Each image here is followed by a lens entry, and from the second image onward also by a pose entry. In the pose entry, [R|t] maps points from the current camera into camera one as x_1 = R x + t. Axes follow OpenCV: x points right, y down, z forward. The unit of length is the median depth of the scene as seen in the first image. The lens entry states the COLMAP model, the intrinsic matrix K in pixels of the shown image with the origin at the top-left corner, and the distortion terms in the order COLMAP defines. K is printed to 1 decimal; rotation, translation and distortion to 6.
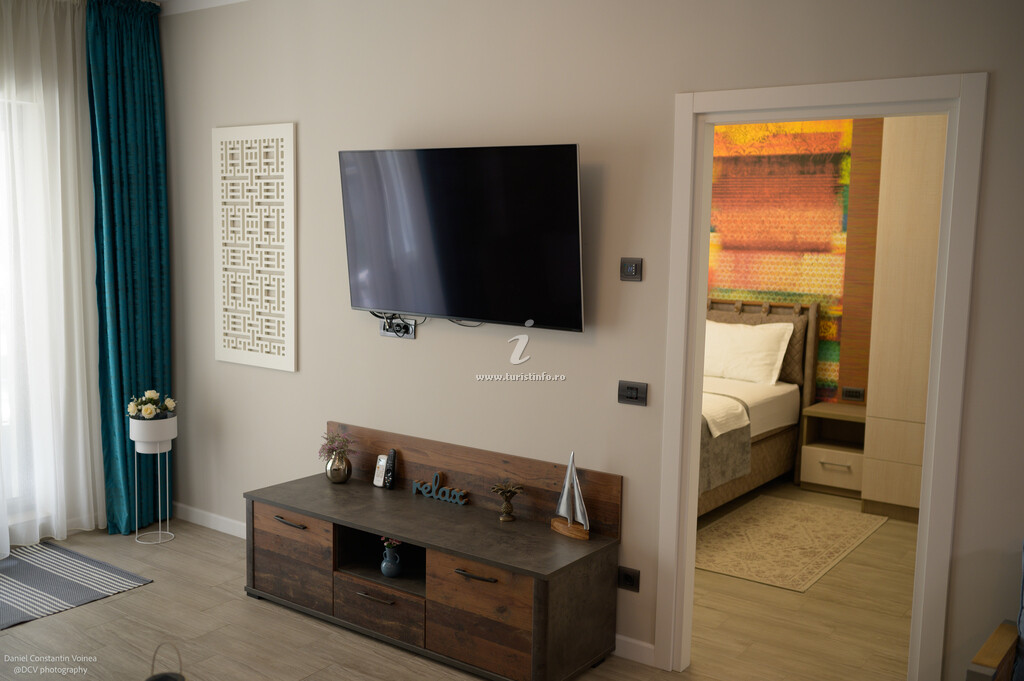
lens RADIAL K [[973.0, 0, 512.0], [0, 973.0, 340.5], [0, 0, 1]] dist [-0.003267, 0.016629]
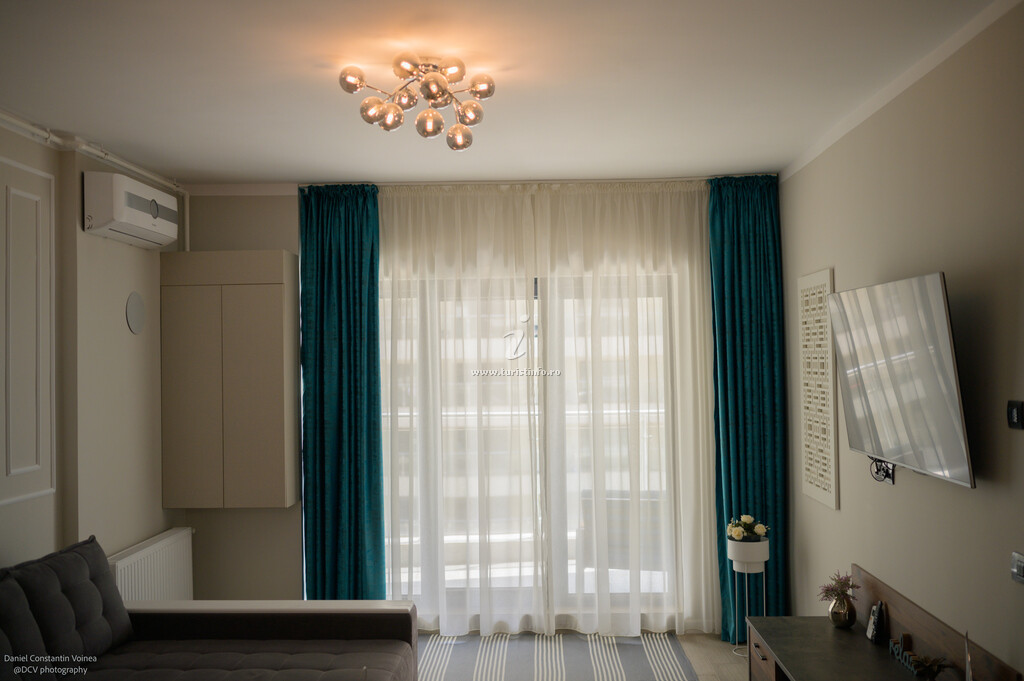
lens RADIAL K [[973.0, 0, 512.0], [0, 973.0, 340.5], [0, 0, 1]] dist [-0.003267, 0.016629]
pose [[0.562940, -0.044349, -0.825307, 0.432147], [-0.067521, 0.992754, -0.099403, -0.019675], [0.823735, 0.111684, 0.555866, 0.142447]]
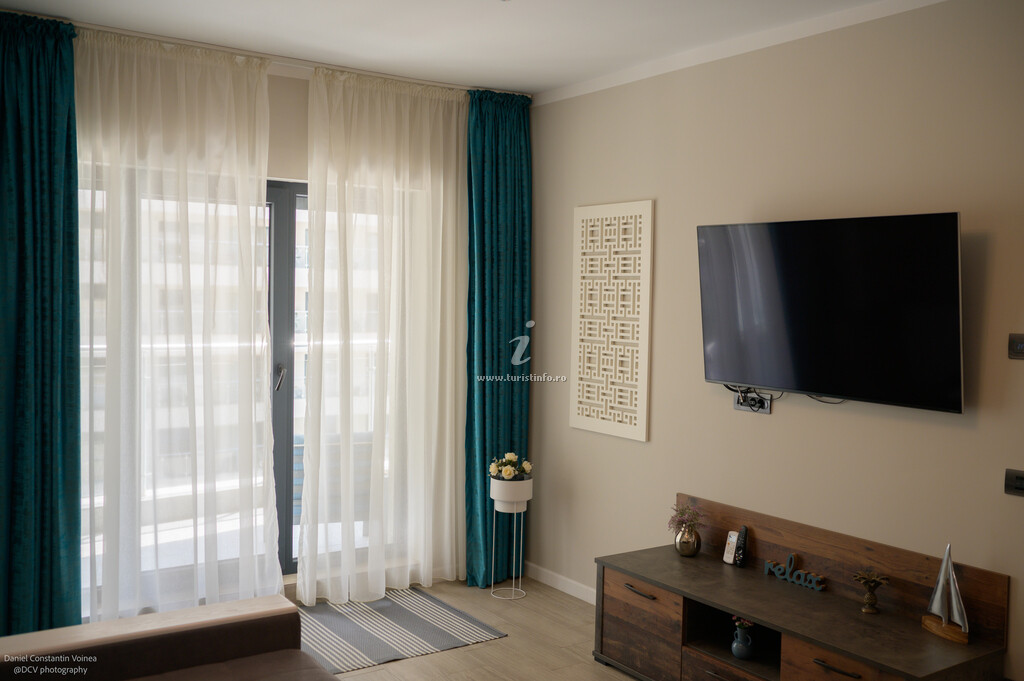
lens RADIAL K [[973.0, 0, 512.0], [0, 973.0, 340.5], [0, 0, 1]] dist [-0.003267, 0.016629]
pose [[0.943474, 0.013877, -0.331157, -0.020047], [-0.038355, 0.996982, -0.067494, 0.000686], [0.329221, 0.076381, 0.941159, -0.010452]]
